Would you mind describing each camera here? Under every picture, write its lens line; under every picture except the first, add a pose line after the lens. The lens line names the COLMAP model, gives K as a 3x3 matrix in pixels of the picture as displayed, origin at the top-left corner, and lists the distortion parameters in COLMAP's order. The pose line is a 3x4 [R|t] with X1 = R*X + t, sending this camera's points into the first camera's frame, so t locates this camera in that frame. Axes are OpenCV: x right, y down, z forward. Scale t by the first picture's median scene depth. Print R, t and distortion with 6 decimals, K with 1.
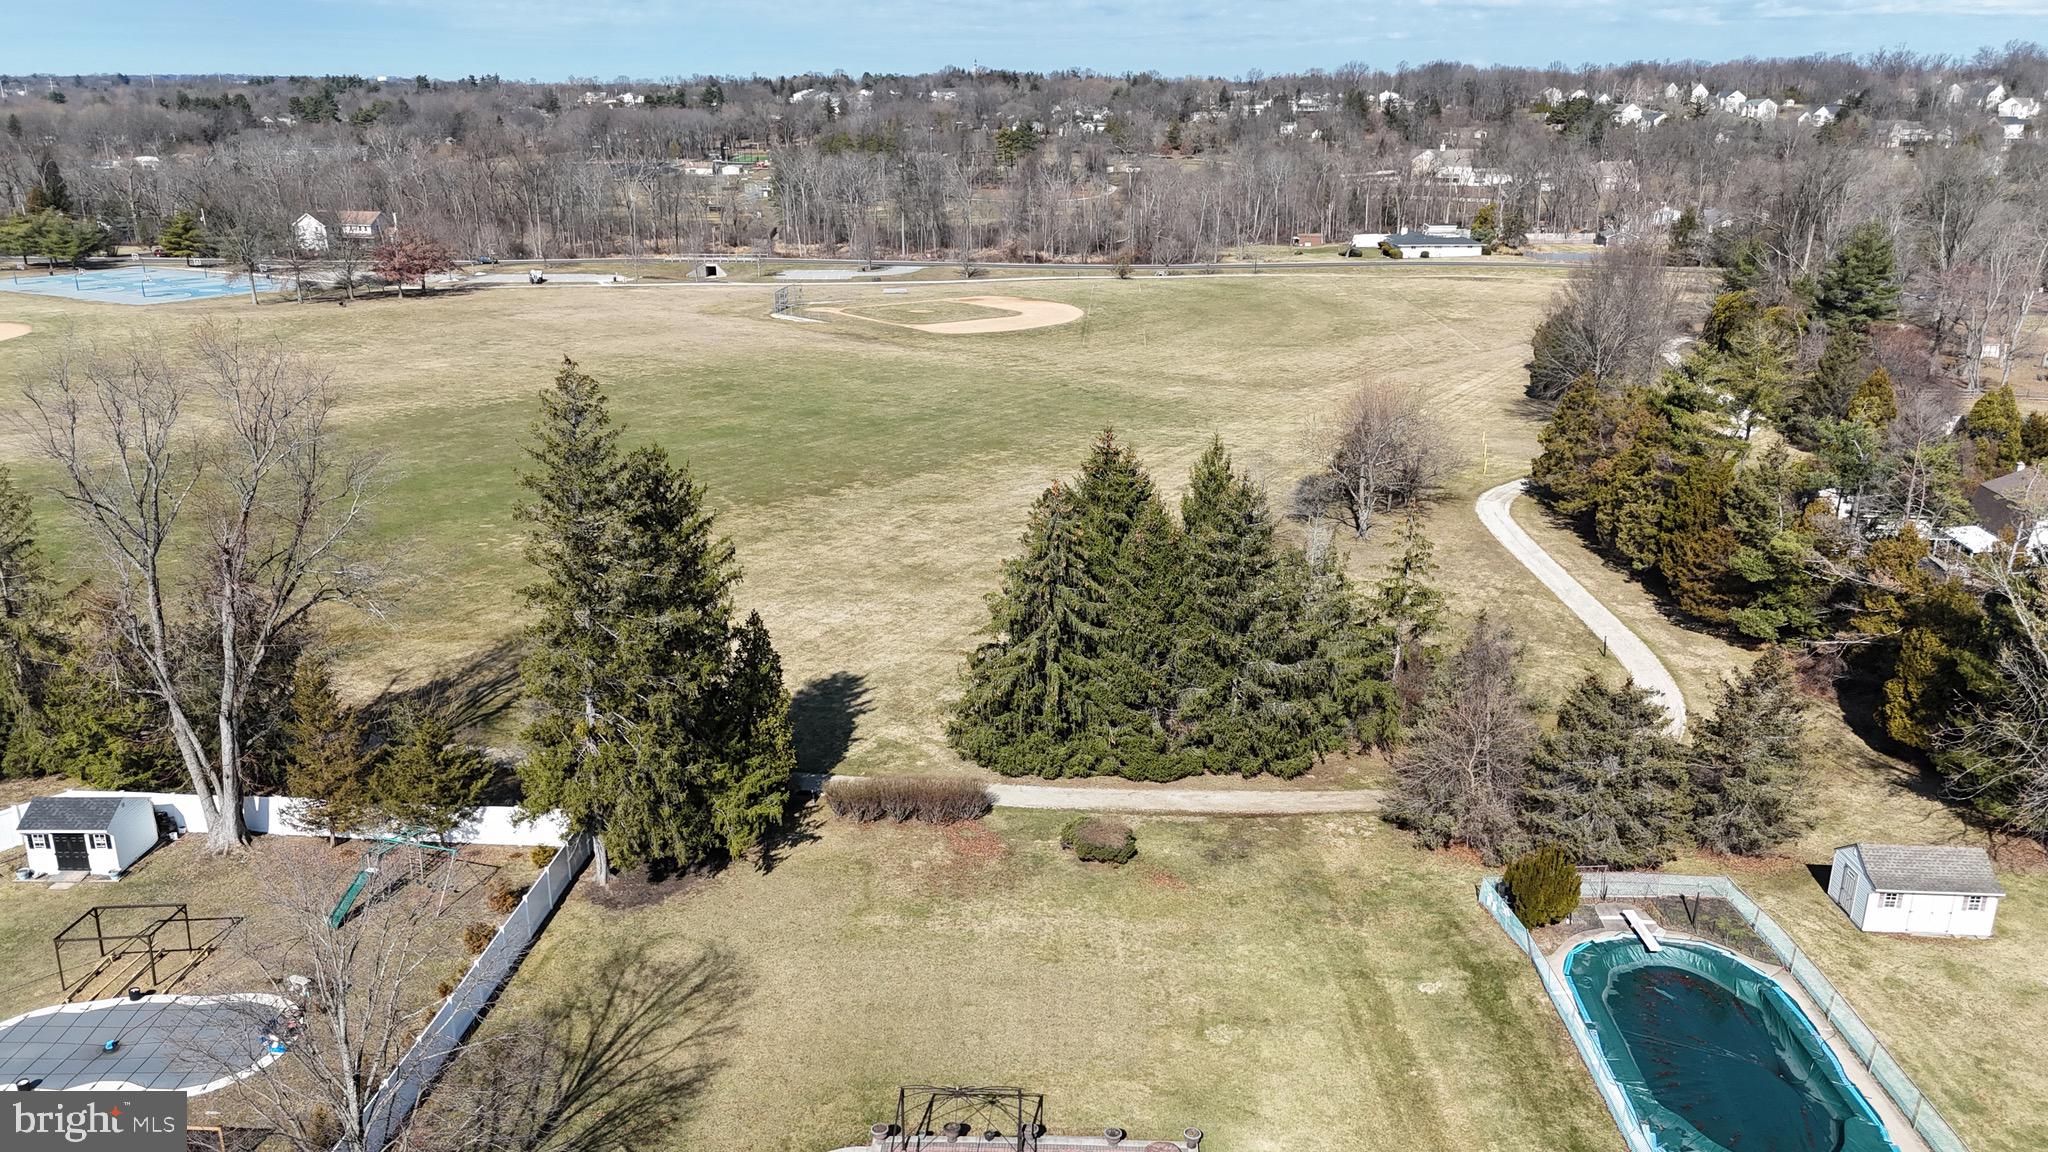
lens RADIAL K [[1505.7, 0, 1024.0], [0, 1505.7, 576.0], [0, 0, 1]] dist [0.088776, -0.090939]
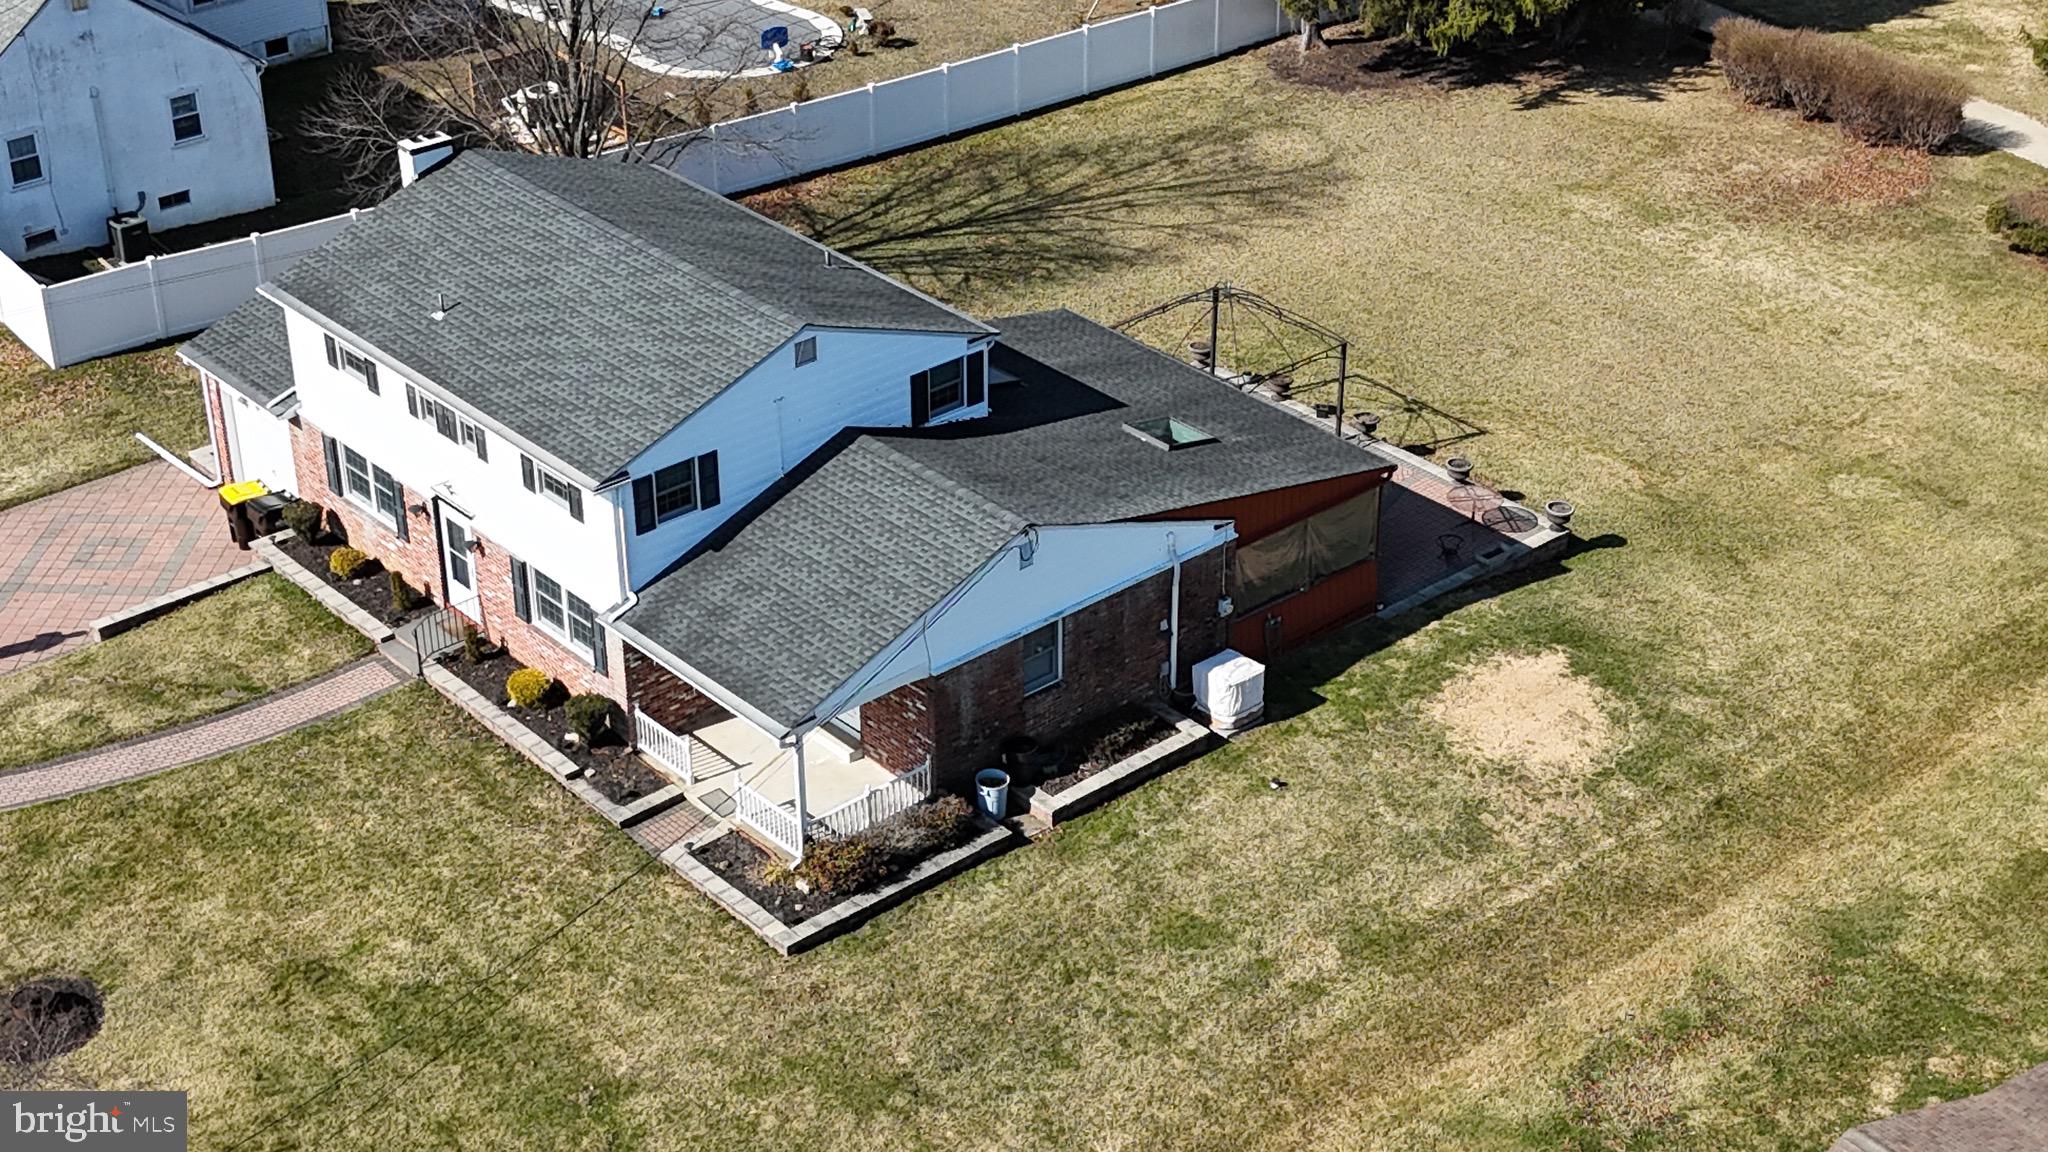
lens RADIAL K [[2971.5, 0, 1024.0], [0, 2971.5, 576.0], [0, 0, 1]] dist [0.092560, -0.109242]
pose [[0.684499, 0.362276, -0.632627, 0.512292], [-0.218190, 0.929813, 0.296381, 0.057155], [0.695596, -0.064840, 0.715501, -0.009808]]
